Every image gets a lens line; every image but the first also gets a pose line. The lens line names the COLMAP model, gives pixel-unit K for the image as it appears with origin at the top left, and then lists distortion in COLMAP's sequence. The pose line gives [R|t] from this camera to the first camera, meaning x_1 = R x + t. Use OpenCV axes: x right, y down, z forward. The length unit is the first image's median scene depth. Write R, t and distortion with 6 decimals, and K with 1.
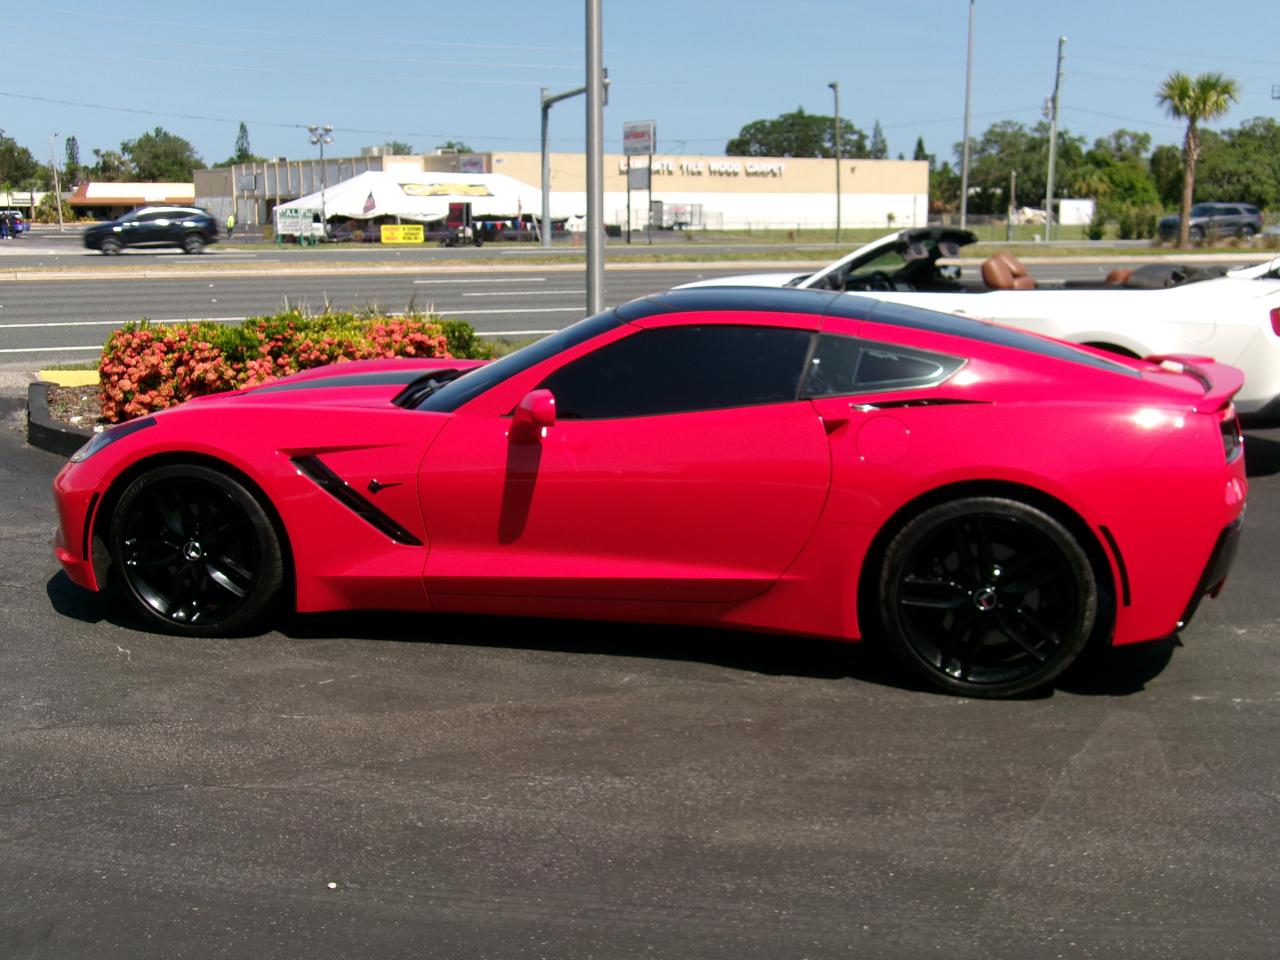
lens RADIAL K [[1535.2, 0, 639.4], [0, 1535.2, 518.0], [0, 0, 1]] dist [-0.013643, 0.003037]
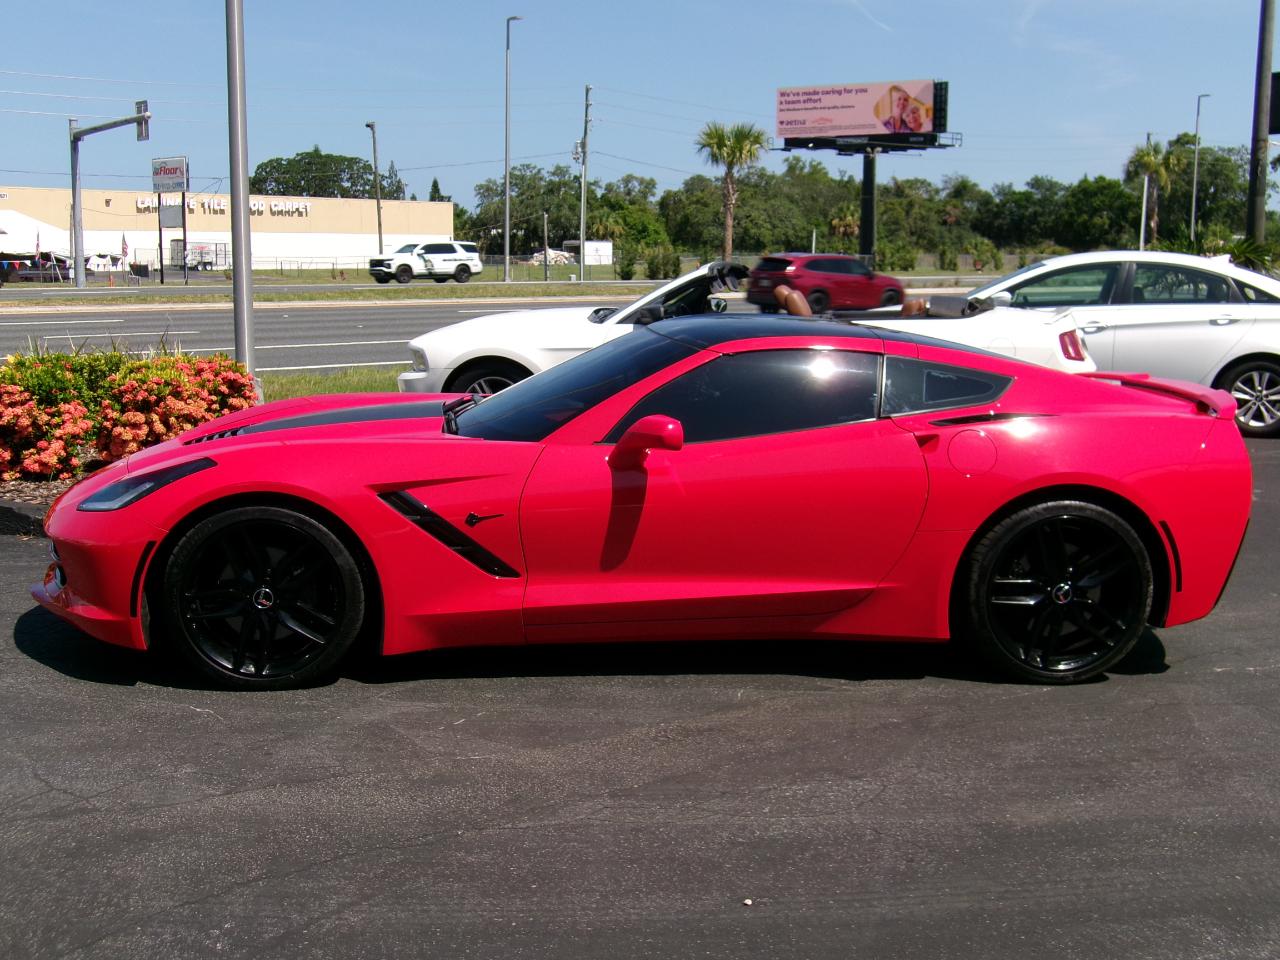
lens RADIAL K [[1535.2, 0, 639.4], [0, 1535.2, 518.0], [0, 0, 1]] dist [-0.013643, 0.003037]
pose [[0.952986, -0.046687, 0.299395, -0.373568], [0.054262, 0.998381, -0.017035, 0.000828], [-0.298115, 0.032480, 0.953977, 0.035964]]
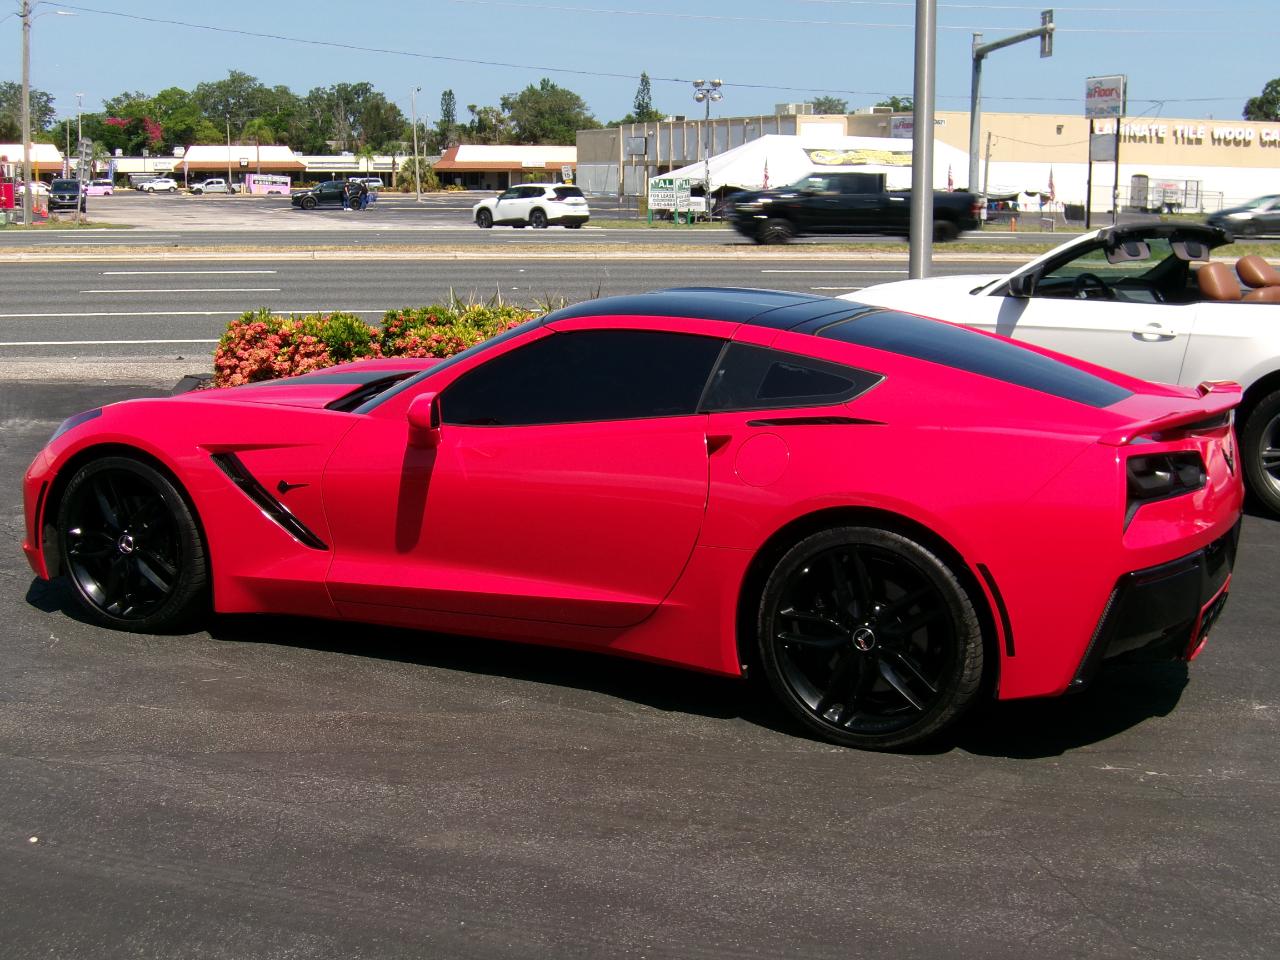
lens RADIAL K [[1938.9, 0, 639.8], [0, 1938.9, 555.3], [0, 0, 1]] dist [-0.113120, -0.015343]
pose [[0.969312, 0.055263, -0.239544, 0.351986], [-0.056815, 0.998385, 0.000425, 0.009868], [0.239180, 0.013198, 0.970886, -0.139419]]
